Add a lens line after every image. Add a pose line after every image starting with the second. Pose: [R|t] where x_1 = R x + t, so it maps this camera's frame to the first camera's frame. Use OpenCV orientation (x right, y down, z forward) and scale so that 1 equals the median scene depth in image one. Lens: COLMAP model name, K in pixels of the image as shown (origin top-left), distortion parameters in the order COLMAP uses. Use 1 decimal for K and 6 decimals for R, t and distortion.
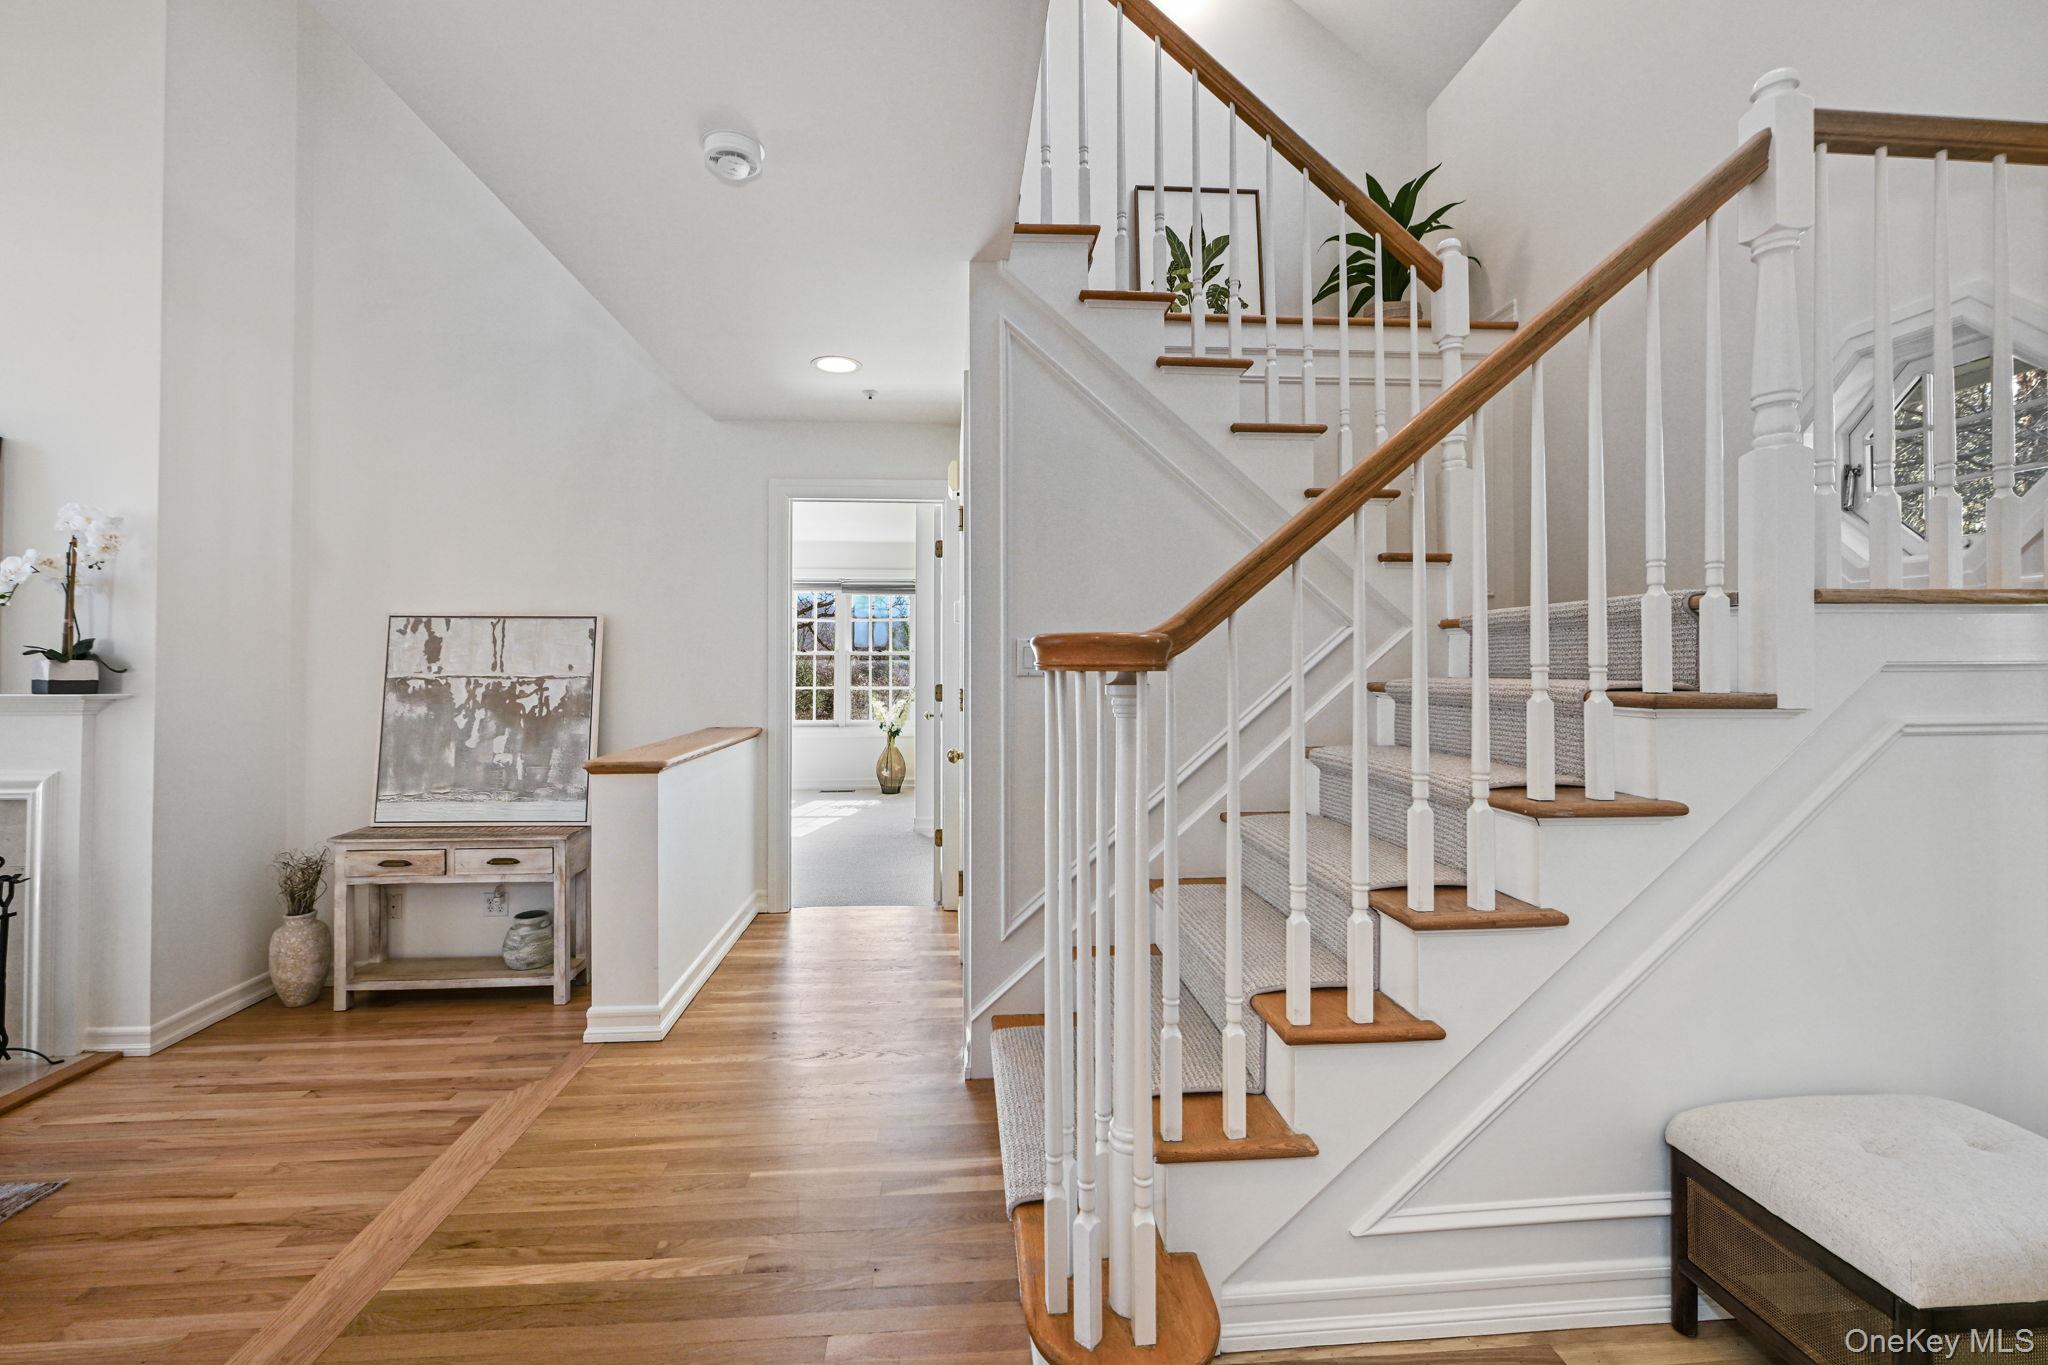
lens RADIAL K [[854.0, 0, 1022.7], [0, 854.0, 645.2], [0, 0, 1]] dist [0.000037, -0.000325]
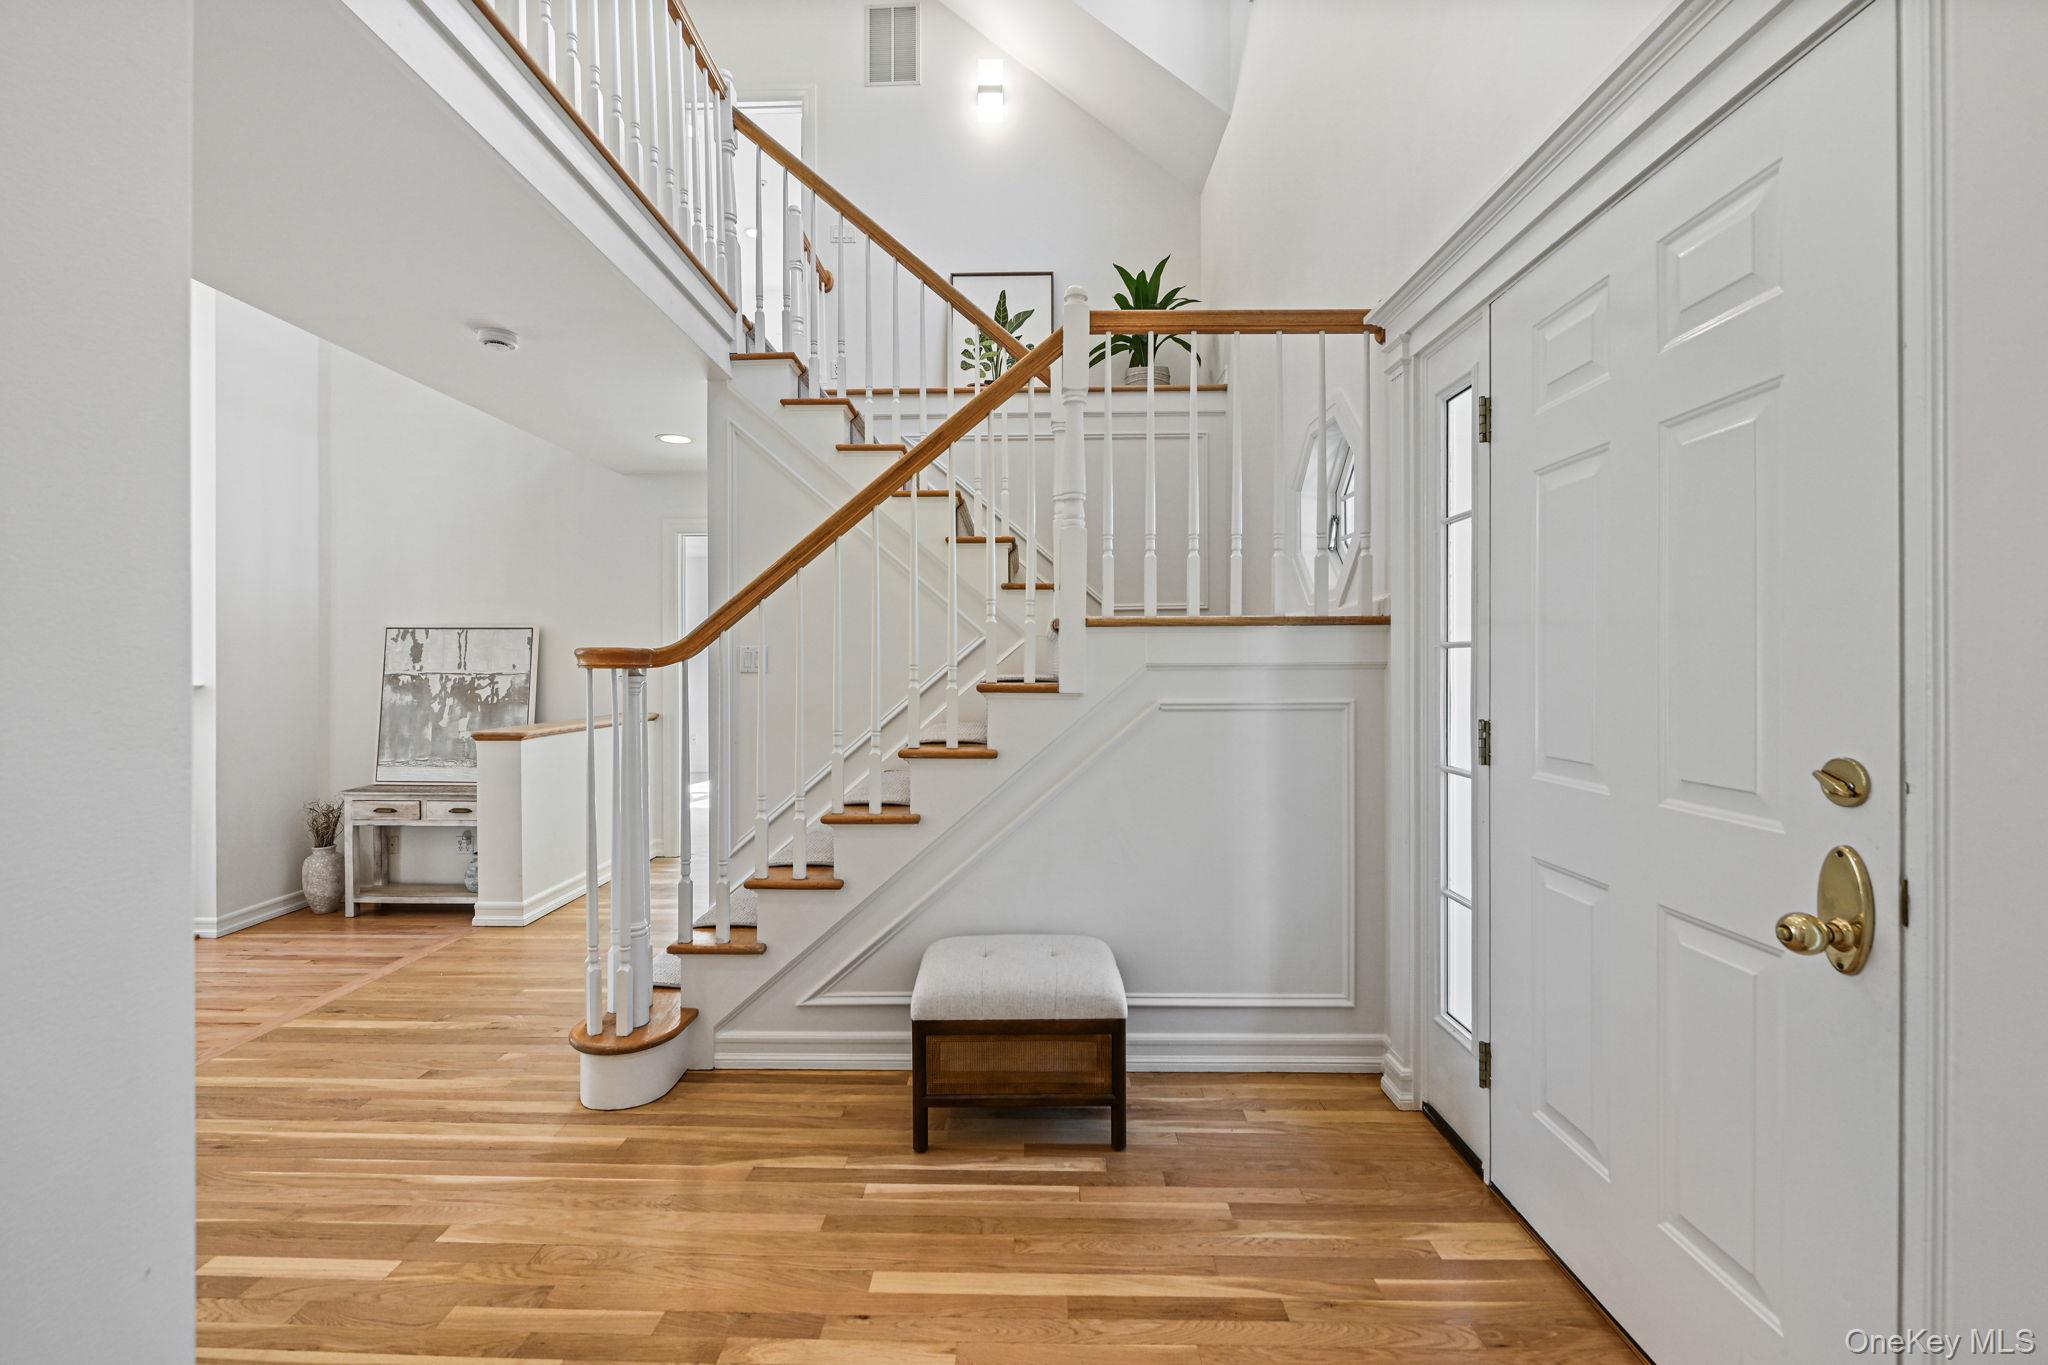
lens RADIAL K [[849.6, 0, 1016.0], [0, 849.6, 658.6], [0, 0, 1]] dist [-0.000858, -0.000280]
pose [[0.995355, -0.000196, -0.096273, 0.374659], [0.001807, 0.999860, 0.016644, -0.006648], [0.096256, -0.016740, 0.995216, -0.232309]]
